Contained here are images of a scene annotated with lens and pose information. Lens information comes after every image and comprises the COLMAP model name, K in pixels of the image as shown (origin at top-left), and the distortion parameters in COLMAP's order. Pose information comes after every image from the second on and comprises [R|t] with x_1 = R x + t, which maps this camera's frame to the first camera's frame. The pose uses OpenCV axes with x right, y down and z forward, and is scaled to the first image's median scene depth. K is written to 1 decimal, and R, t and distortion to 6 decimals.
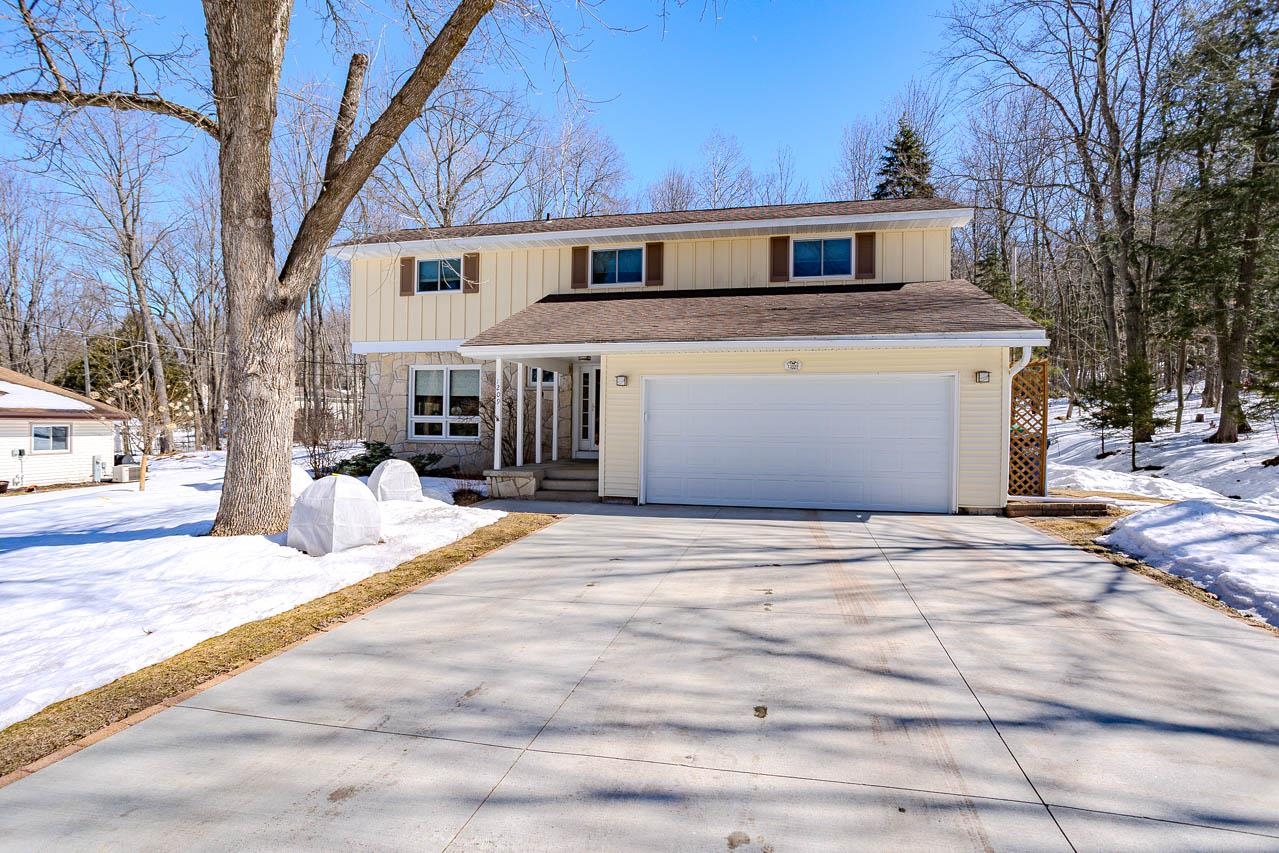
lens RADIAL K [[611.1, 0, 640.3], [0, 611.1, 426.0], [0, 0, 1]] dist [-0.034627, 0.017562]
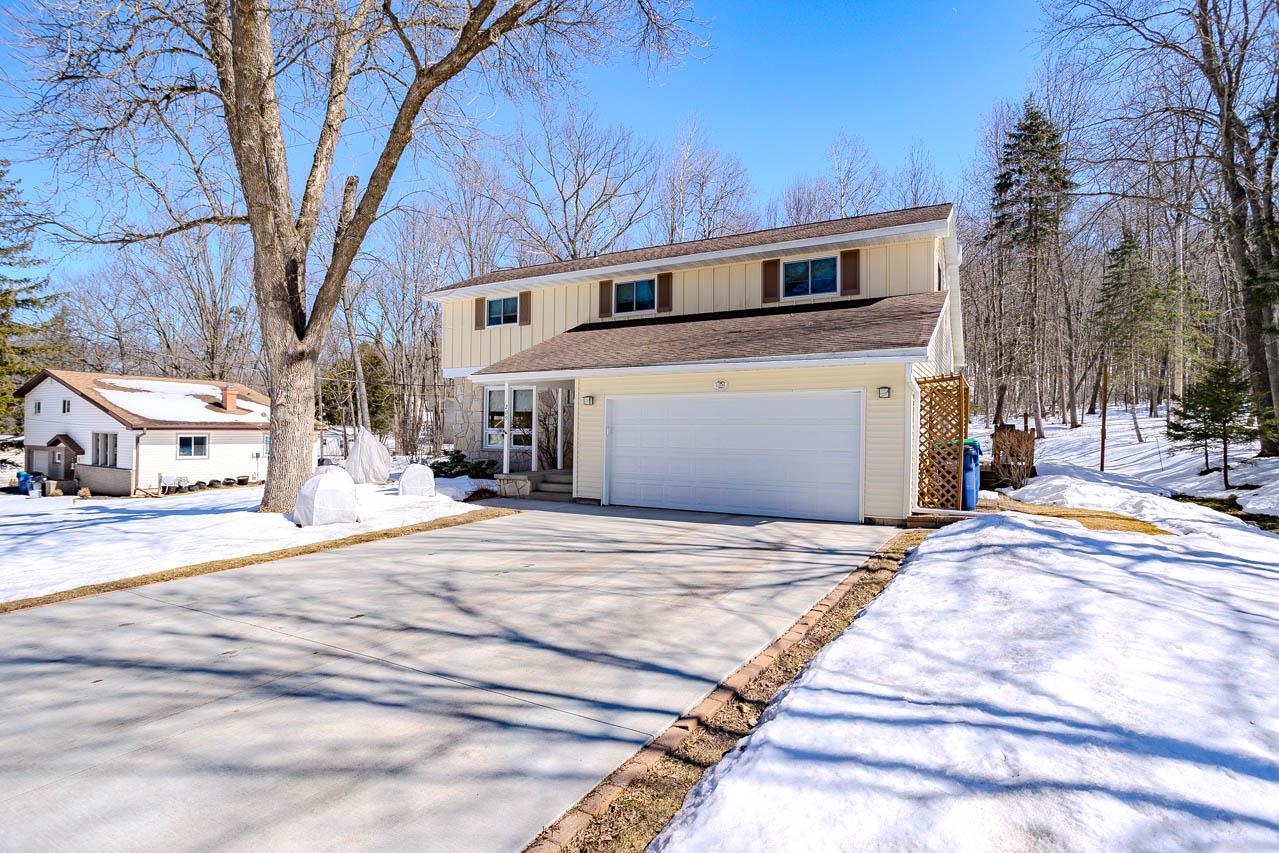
lens RADIAL K [[611.1, 0, 640.5], [0, 611.1, 422.9], [0, 0, 1]] dist [-0.034627, 0.017562]
pose [[0.957912, -0.004733, -0.287024, 0.354568], [-0.000292, 0.999847, -0.017462, -0.008426], [0.287063, 0.016811, 0.957764, -0.093570]]
